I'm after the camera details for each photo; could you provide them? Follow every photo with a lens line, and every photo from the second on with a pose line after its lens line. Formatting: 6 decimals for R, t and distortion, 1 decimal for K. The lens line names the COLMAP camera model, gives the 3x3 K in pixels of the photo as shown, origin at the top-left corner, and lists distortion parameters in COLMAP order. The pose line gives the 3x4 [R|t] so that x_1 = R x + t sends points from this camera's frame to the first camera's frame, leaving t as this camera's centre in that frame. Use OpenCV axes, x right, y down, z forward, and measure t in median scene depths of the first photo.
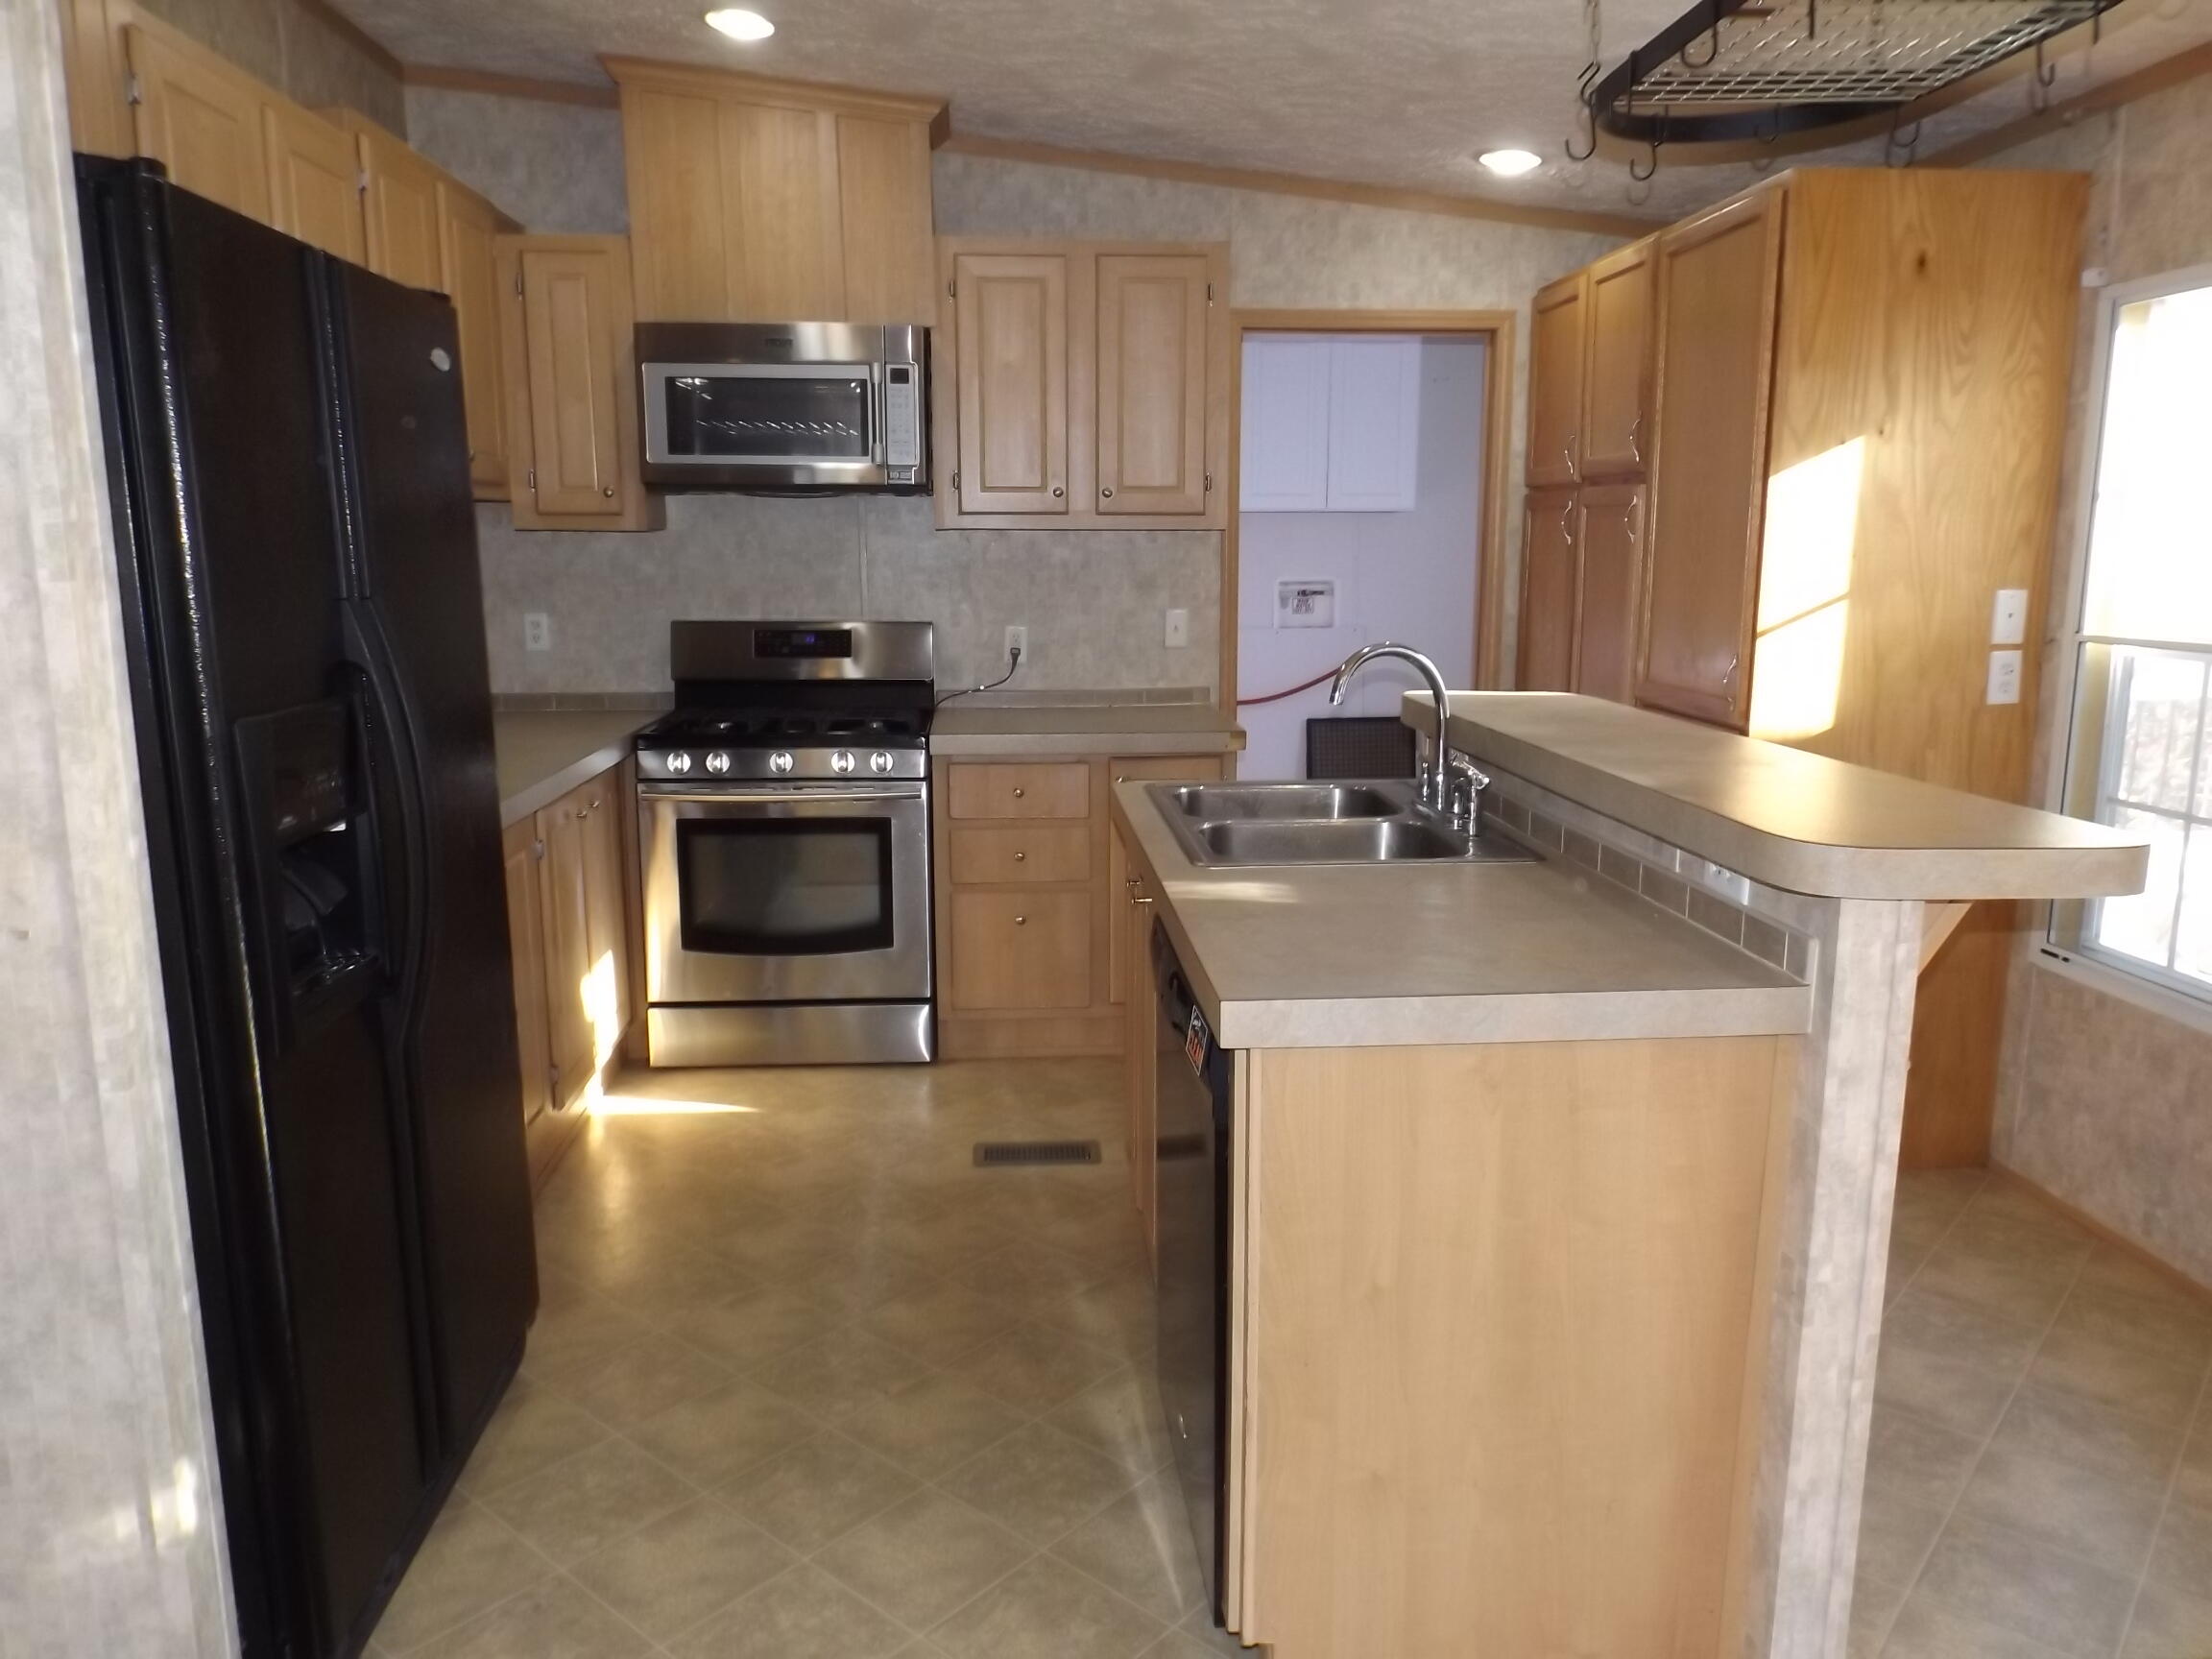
lens RADIAL K [[1598.3, 0, 1106.0], [0, 1598.3, 829.5], [0, 0, 1]] dist [0.054840, -0.084006]
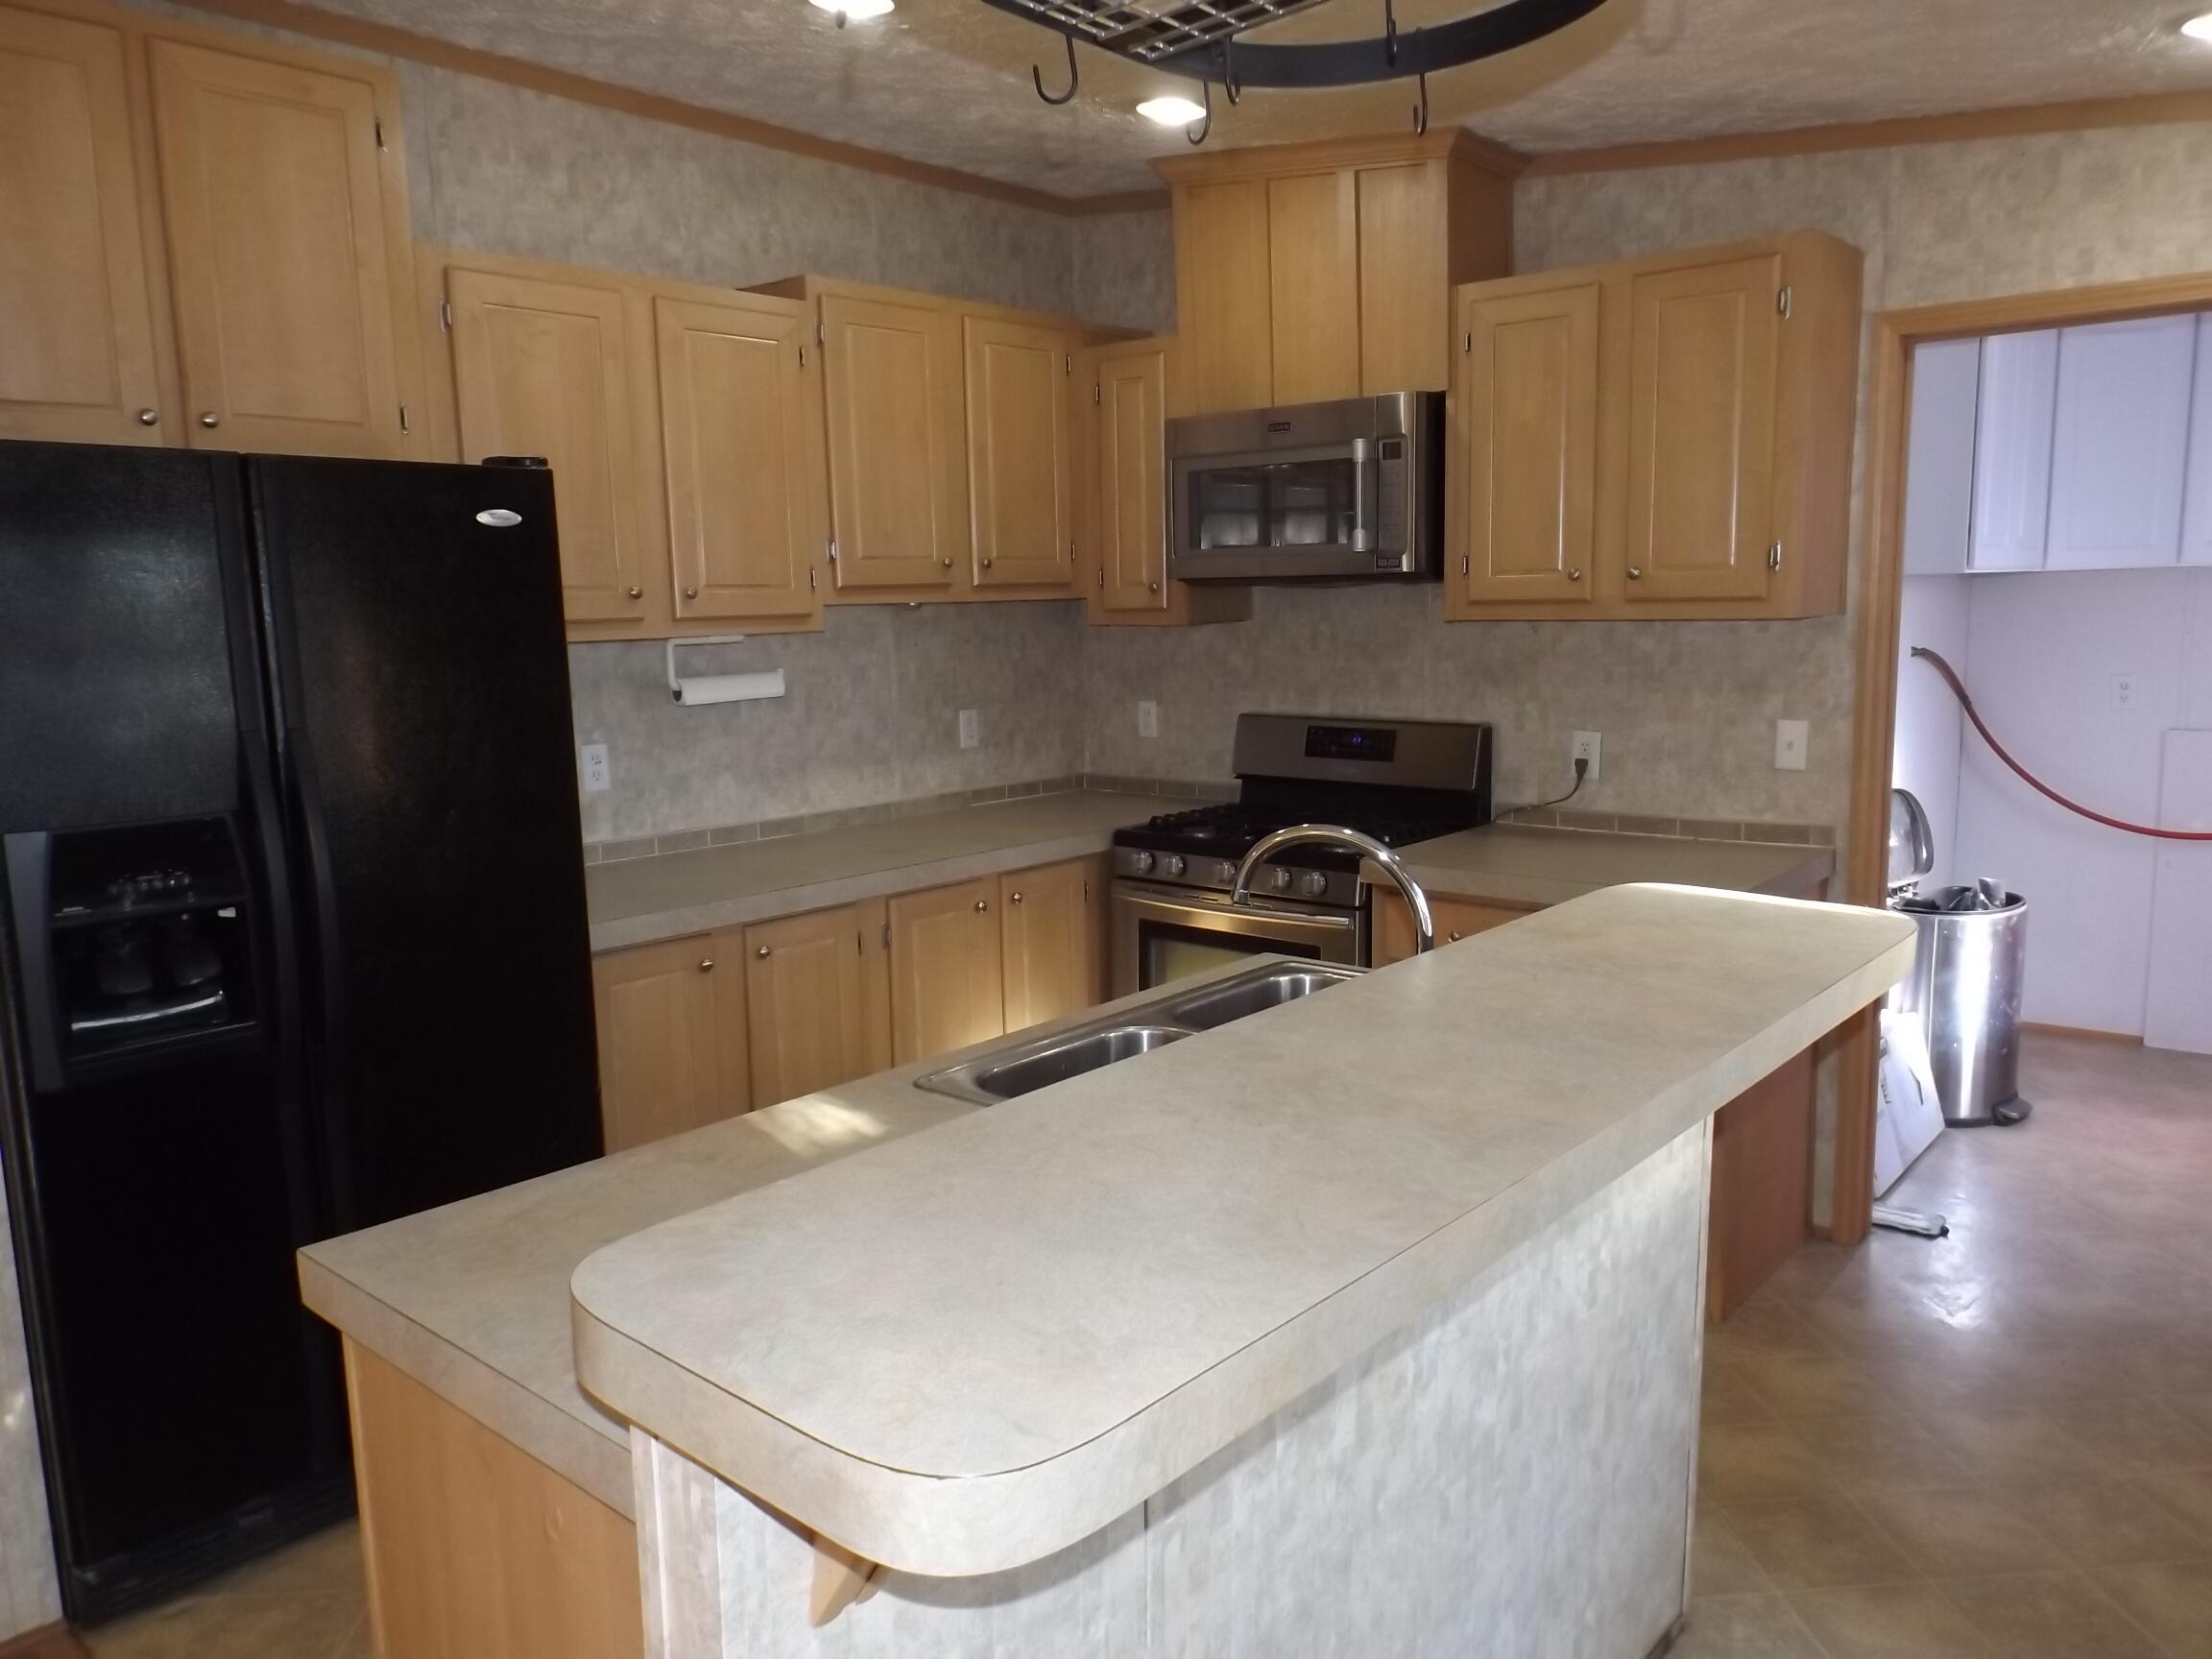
lens RADIAL K [[1608.0, 0, 1102.8], [0, 1608.0, 842.0], [0, 0, 1]] dist [0.022090, -0.011406]
pose [[0.706905, 0.092854, -0.701187, 0.369107], [-0.105315, 0.994113, 0.025471, -0.069321], [0.699424, 0.055840, 0.712522, 0.251454]]
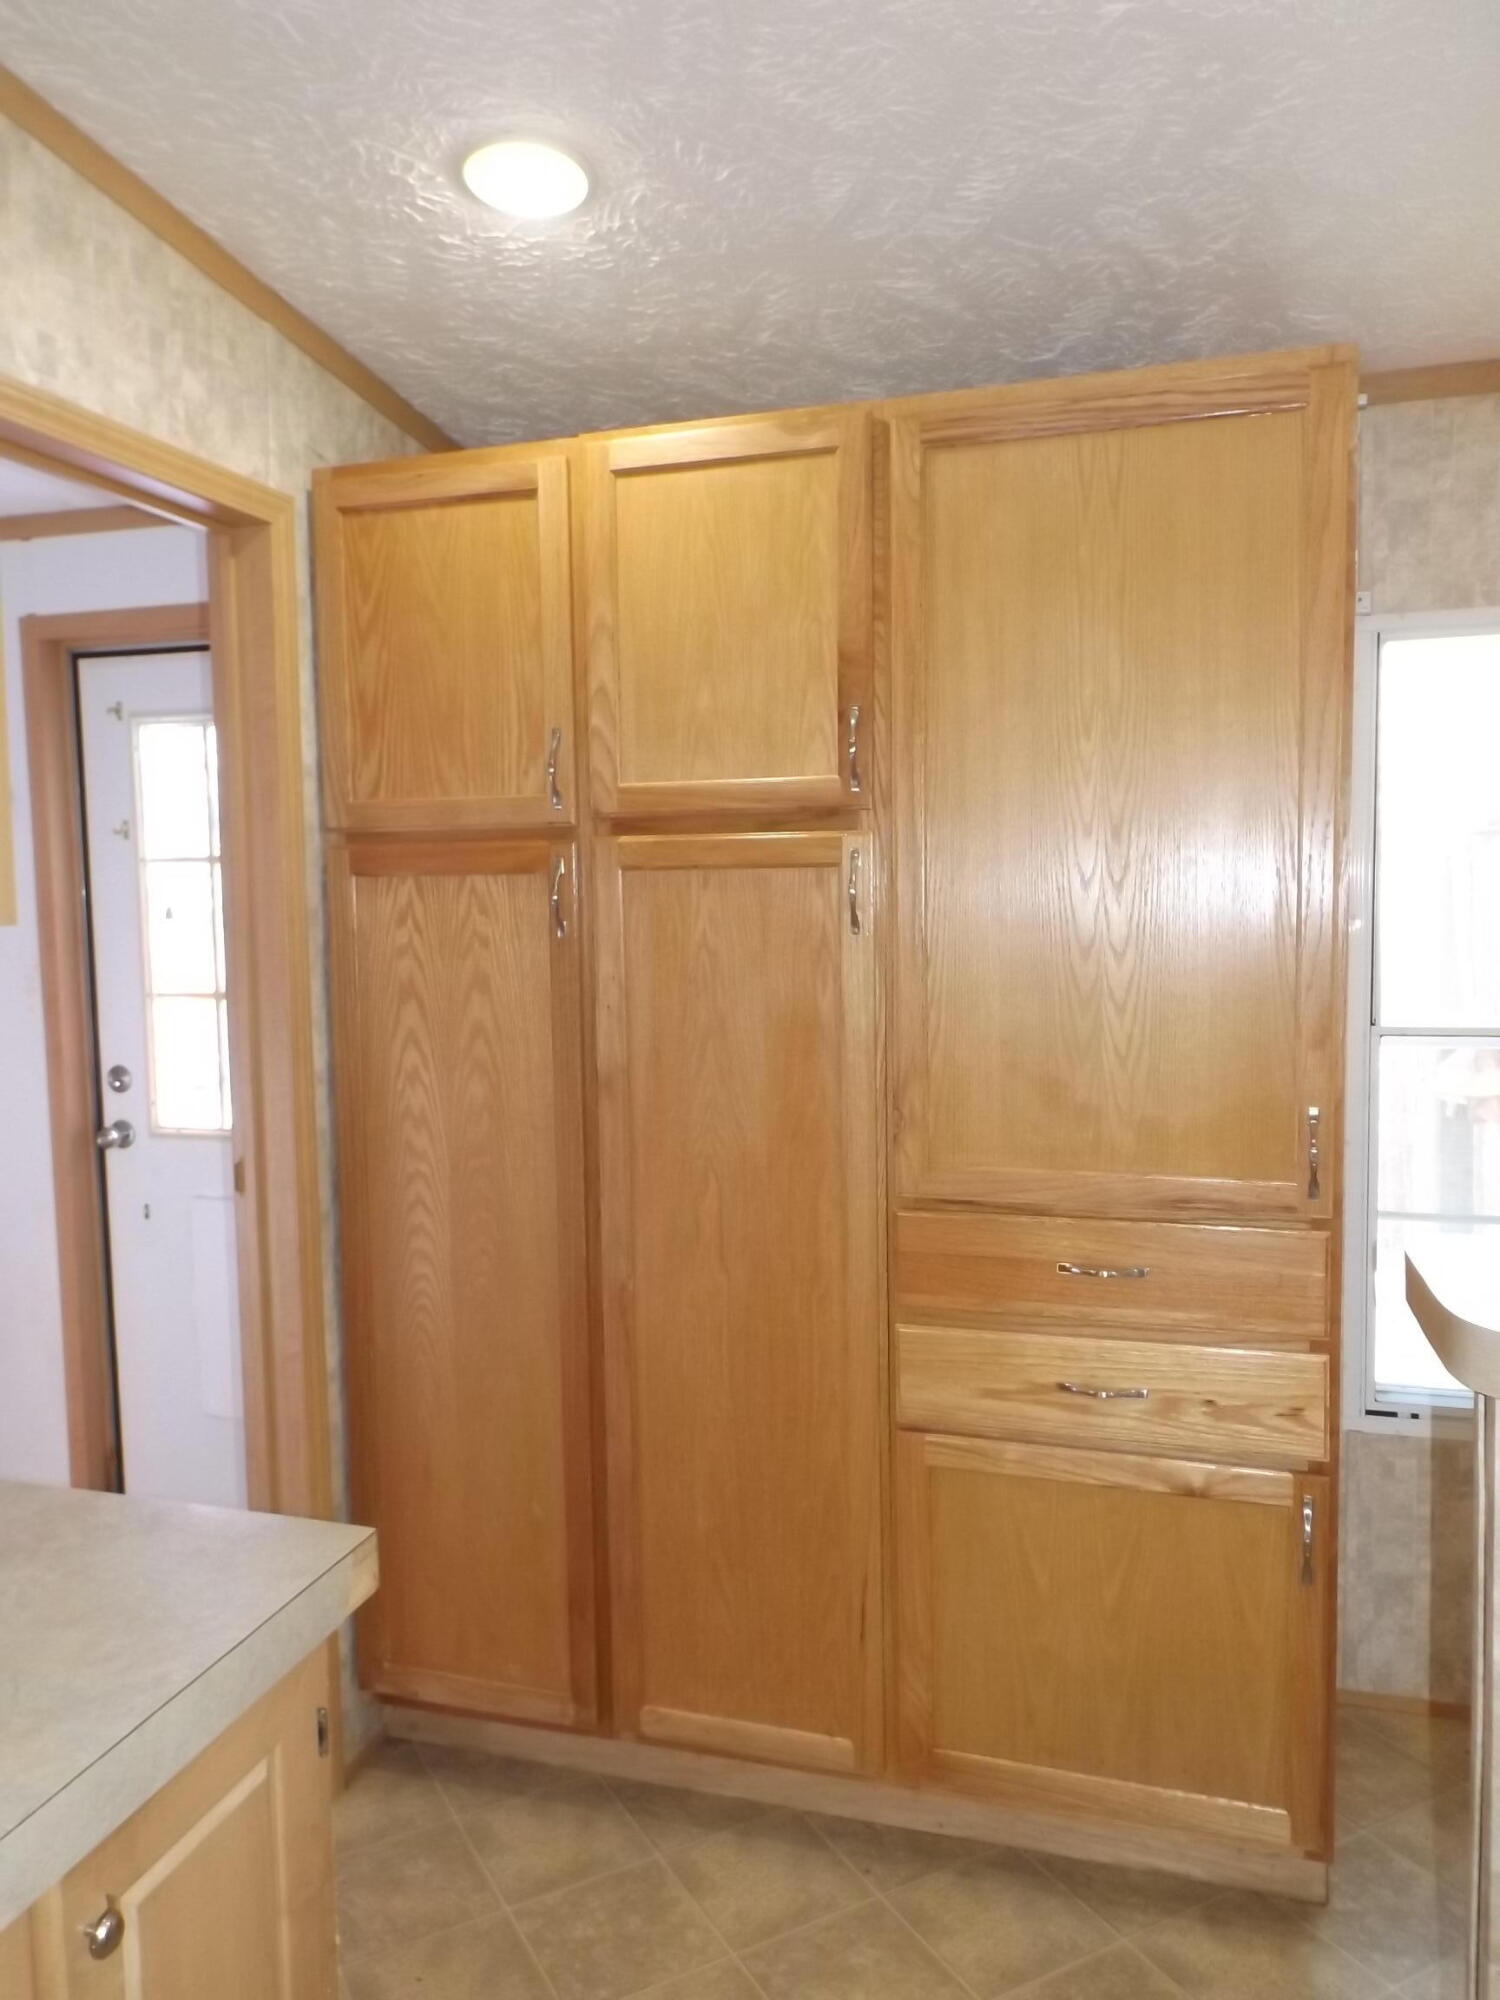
lens RADIAL K [[1414.8, 0, 746.3], [0, 1414.8, 979.1], [0, 0, 1]] dist [-0.000375, -0.004634]
pose [[0.351535, -0.066628, 0.933801, -0.135017], [0.178020, 0.984022, 0.003195, -0.148282], [-0.919093, 0.165112, 0.357779, 0.747046]]
